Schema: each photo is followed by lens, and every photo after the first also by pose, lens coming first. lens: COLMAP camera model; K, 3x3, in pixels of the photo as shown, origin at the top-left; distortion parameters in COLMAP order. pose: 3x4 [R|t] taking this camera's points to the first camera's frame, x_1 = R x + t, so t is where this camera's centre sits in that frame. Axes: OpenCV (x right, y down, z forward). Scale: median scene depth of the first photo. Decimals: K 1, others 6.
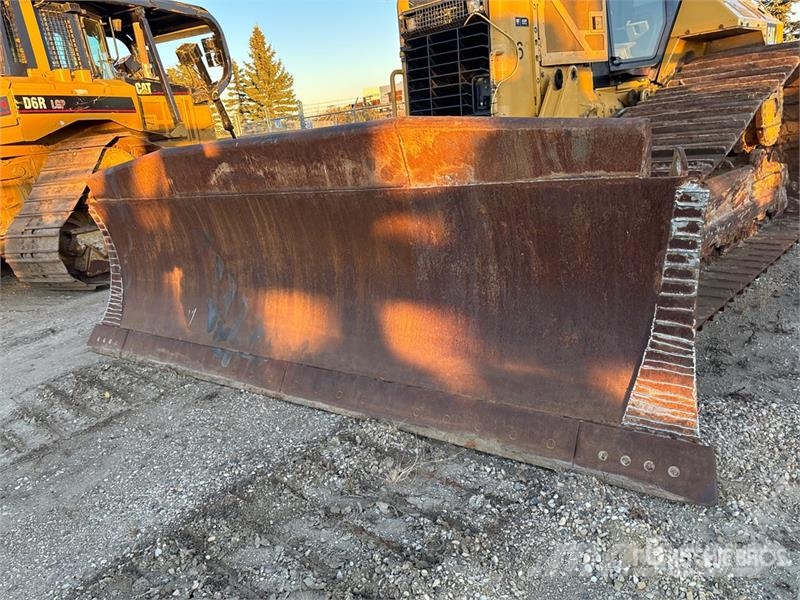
lens RADIAL K [[601.0, 0, 393.3], [0, 601.0, 300.7], [0, 0, 1]] dist [0.046071, -0.050446]
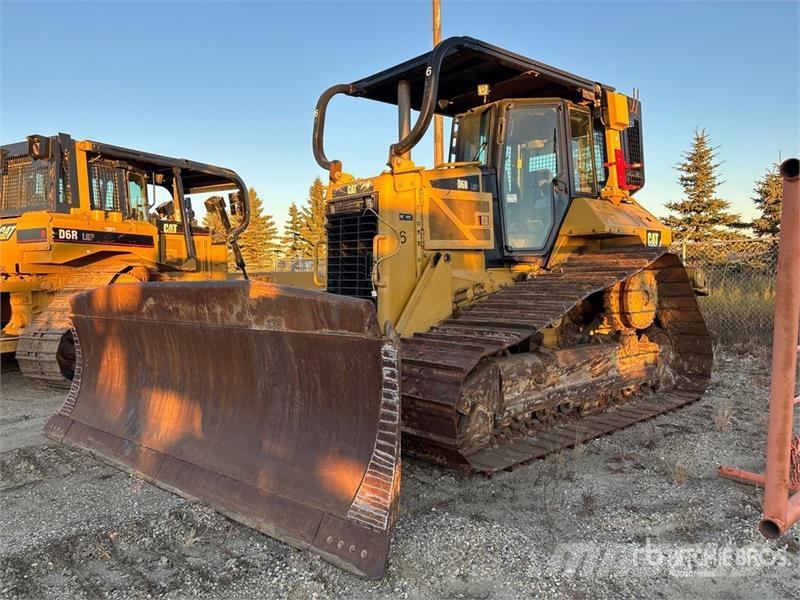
lens RADIAL K [[601.0, 0, 393.3], [0, 601.0, 300.7], [0, 0, 1]] dist [0.046071, -0.050446]
pose [[0.991586, 0.100523, -0.081567, 0.256347], [-0.116629, 0.967137, -0.225929, 0.014543], [0.056175, 0.233541, 0.970723, -0.194681]]
